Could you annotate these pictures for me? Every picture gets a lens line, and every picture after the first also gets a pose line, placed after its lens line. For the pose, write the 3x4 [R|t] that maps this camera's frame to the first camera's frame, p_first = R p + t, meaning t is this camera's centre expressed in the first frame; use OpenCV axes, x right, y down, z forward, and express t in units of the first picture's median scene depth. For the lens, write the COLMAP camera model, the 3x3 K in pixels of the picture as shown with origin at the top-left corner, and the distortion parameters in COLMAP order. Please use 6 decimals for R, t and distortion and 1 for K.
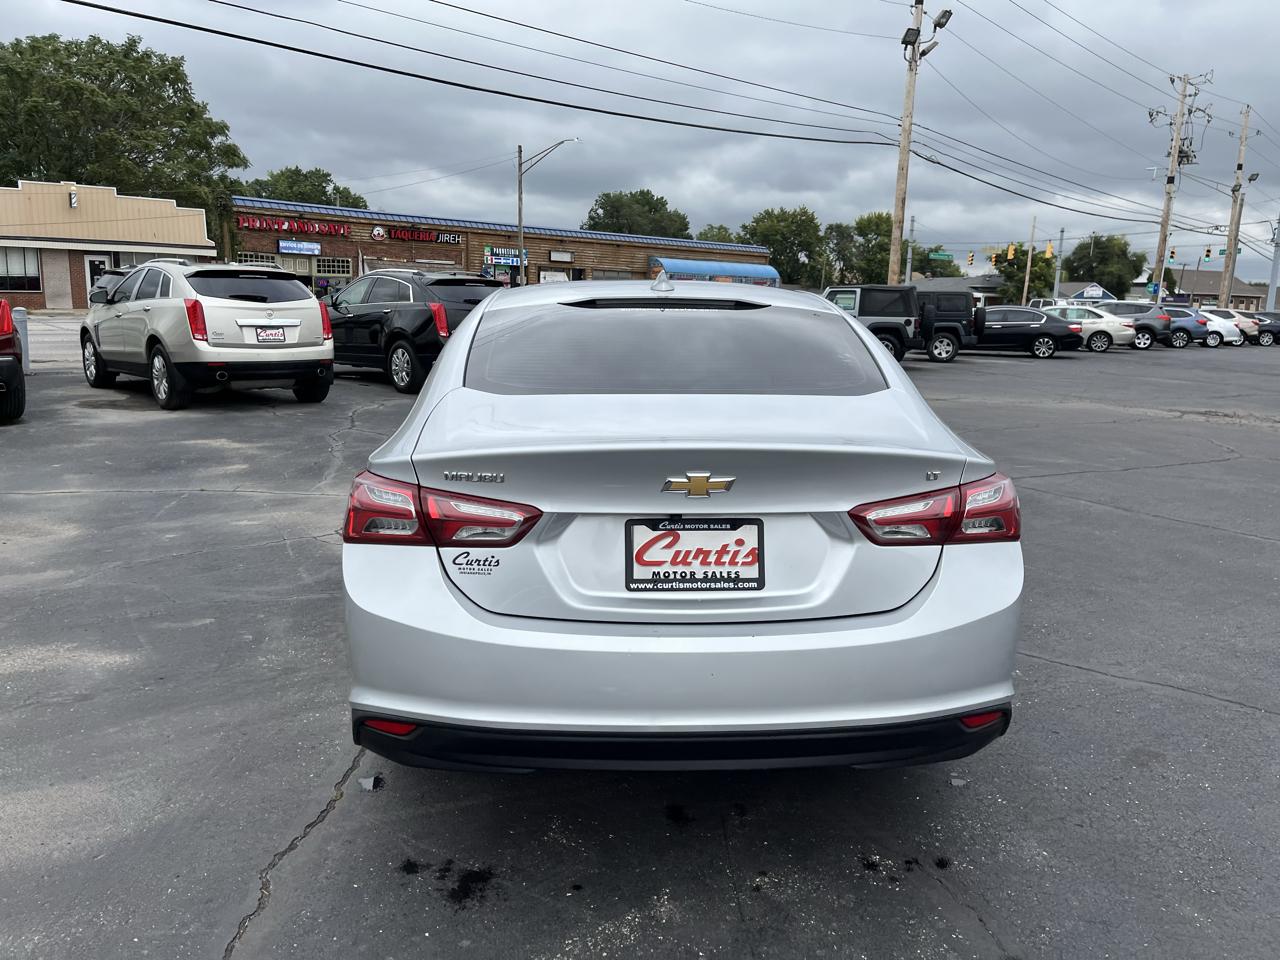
lens RADIAL K [[972.4, 0, 651.2], [0, 972.4, 484.1], [0, 0, 1]] dist [0.068447, -0.088759]
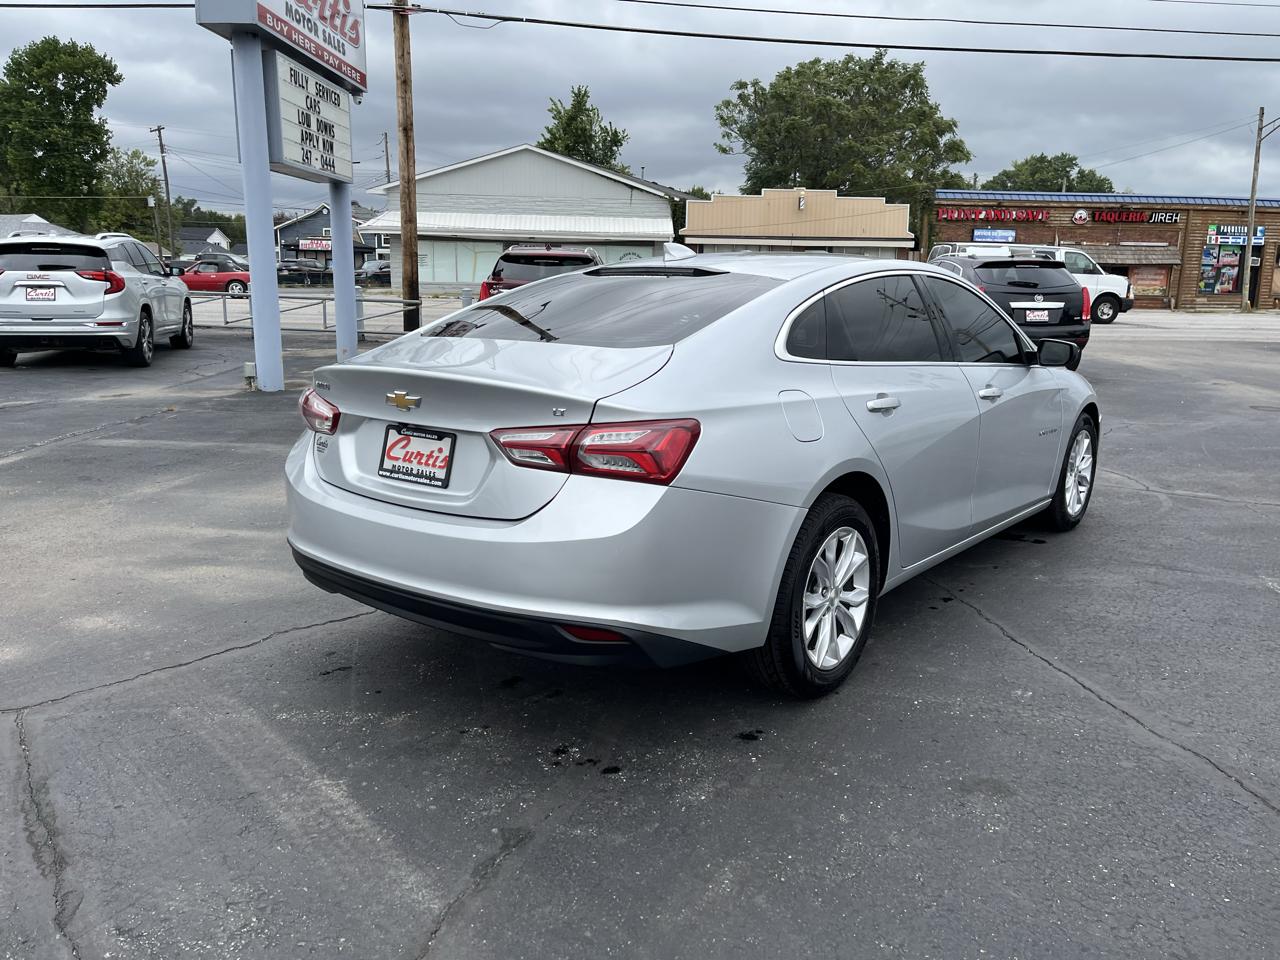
lens RADIAL K [[972.4, 0, 650.5], [0, 972.4, 470.2], [0, 0, 1]] dist [0.068447, -0.088759]
pose [[0.755482, 0.118139, -0.644430, 0.188136], [-0.119814, 0.991933, 0.041383, -0.000132], [0.644121, 0.045948, 0.763543, 0.032098]]
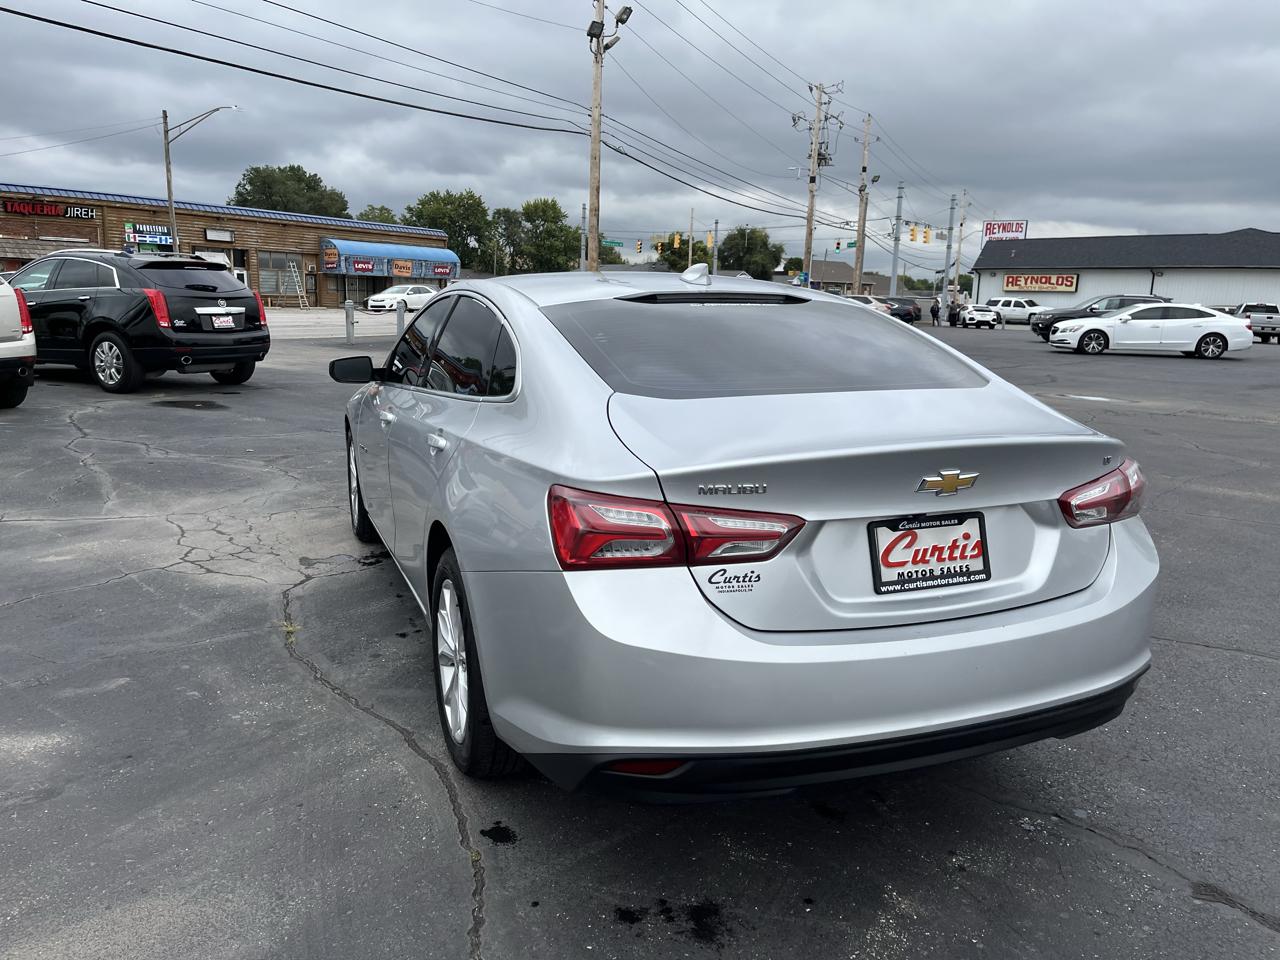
lens RADIAL K [[972.4, 0, 650.2], [0, 972.4, 480.6], [0, 0, 1]] dist [0.068447, -0.088759]
pose [[0.945052, -0.062410, 0.320909, -0.090702], [0.058681, 0.998050, 0.021291, -0.006568], [-0.321612, -0.001290, 0.946871, 0.022217]]
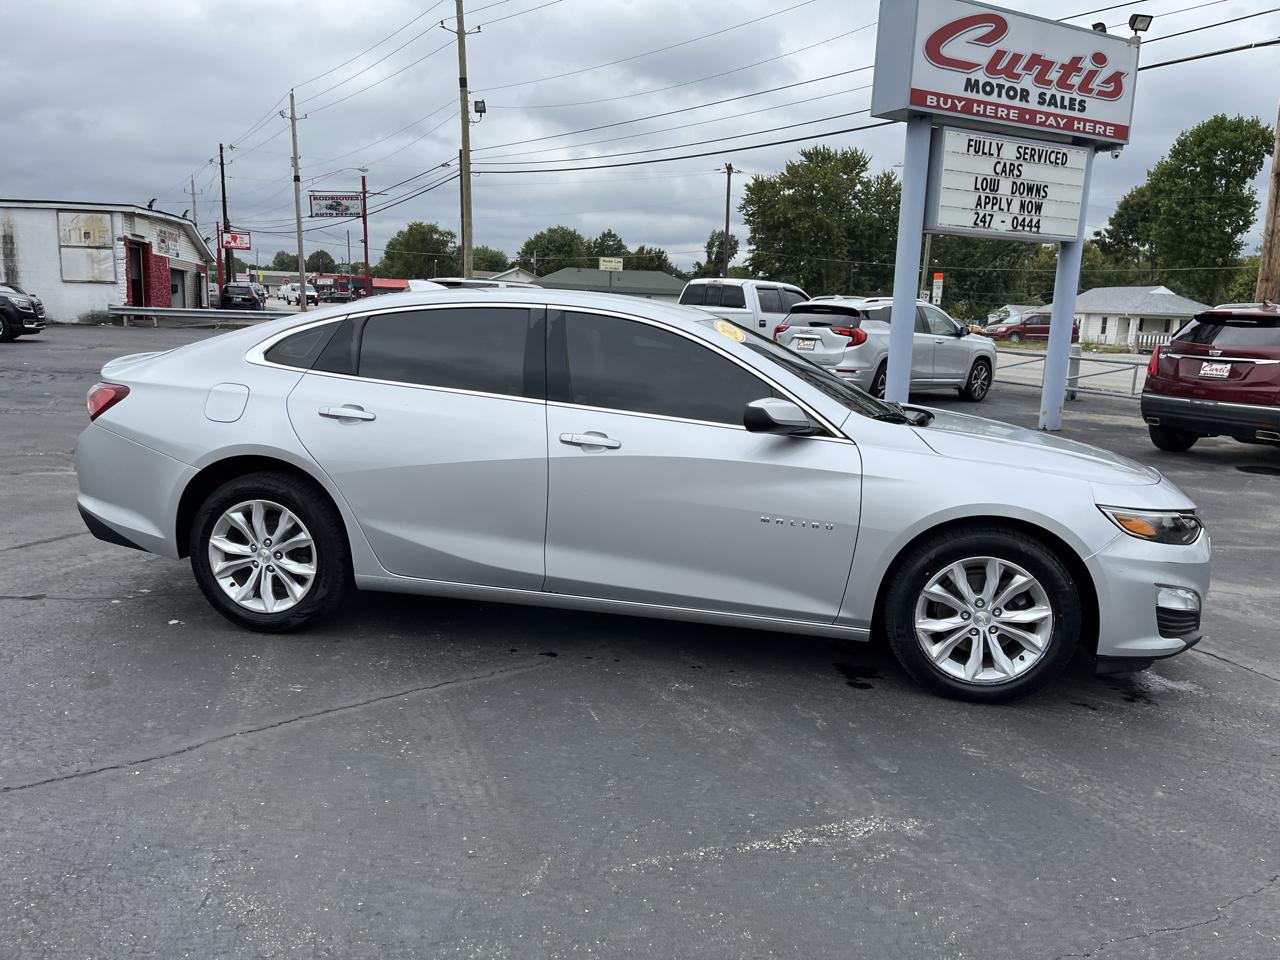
lens RADIAL K [[972.4, 0, 650.0], [0, 972.4, 485.7], [0, 0, 1]] dist [0.068447, -0.088759]
pose [[-0.219810, 0.138580, -0.965649, 0.333879], [-0.223028, 0.956505, 0.188036, -0.068761], [0.949706, 0.256699, -0.179342, 0.410245]]
